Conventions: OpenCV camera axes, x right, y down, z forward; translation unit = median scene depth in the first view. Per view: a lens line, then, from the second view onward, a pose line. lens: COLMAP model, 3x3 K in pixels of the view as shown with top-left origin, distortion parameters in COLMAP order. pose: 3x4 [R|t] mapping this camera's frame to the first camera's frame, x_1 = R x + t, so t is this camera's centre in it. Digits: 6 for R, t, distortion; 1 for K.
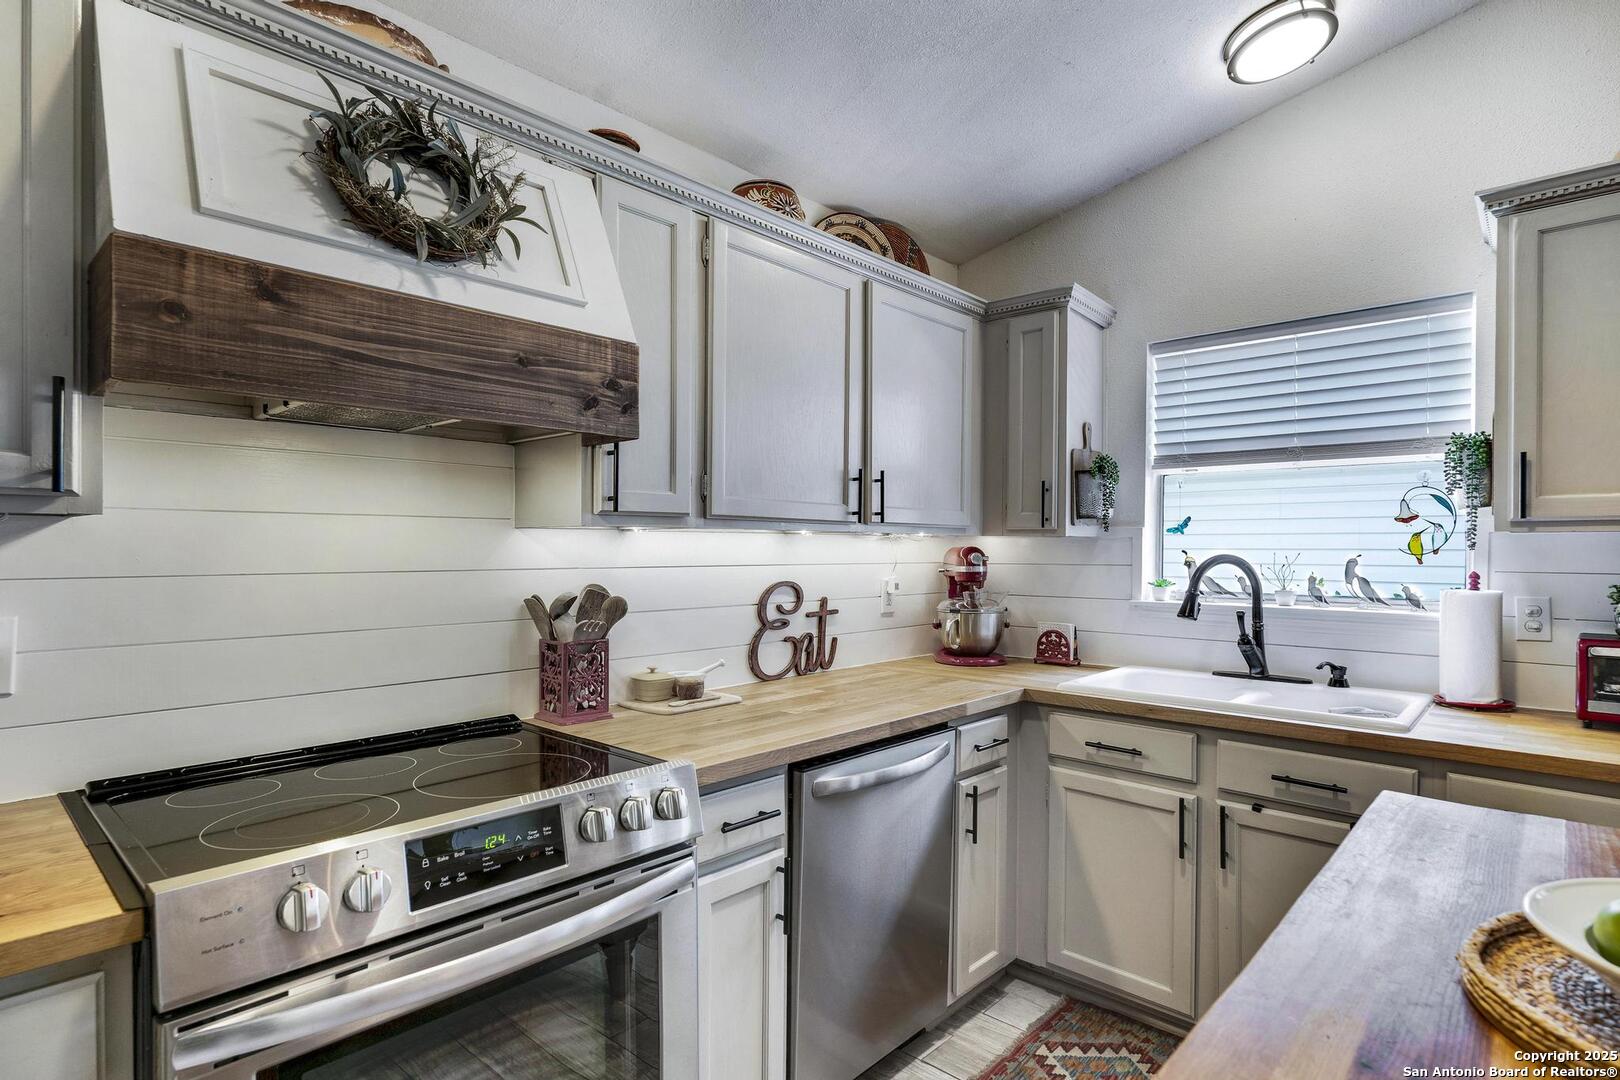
lens RADIAL K [[825.1, 0, 804.6], [0, 825.1, 550.2], [0, 0, 1]] dist [0.000169, -0.000811]
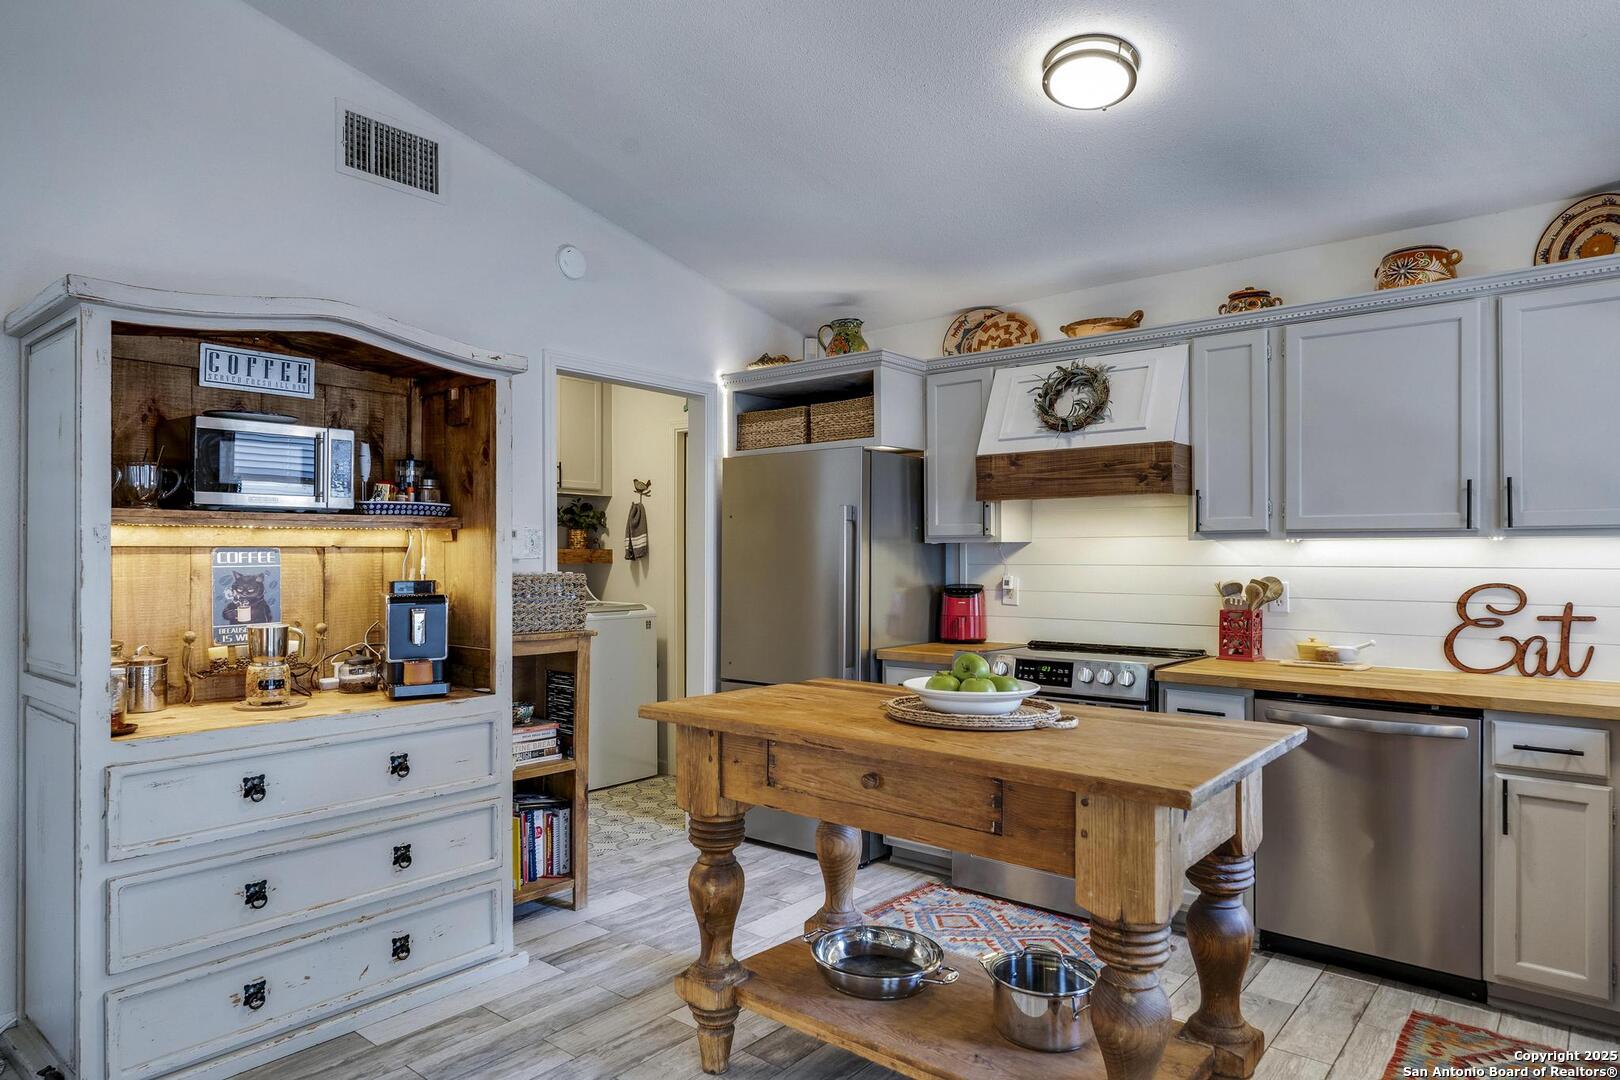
lens RADIAL K [[825.1, 0, 804.6], [0, 825.1, 550.2], [0, 0, 1]] dist [0.000169, -0.000811]
pose [[0.074194, -0.004630, -0.997233, 1.001201], [-0.000133, 0.999989, -0.004653, 0.000327], [0.997244, 0.000478, 0.074193, 0.034731]]
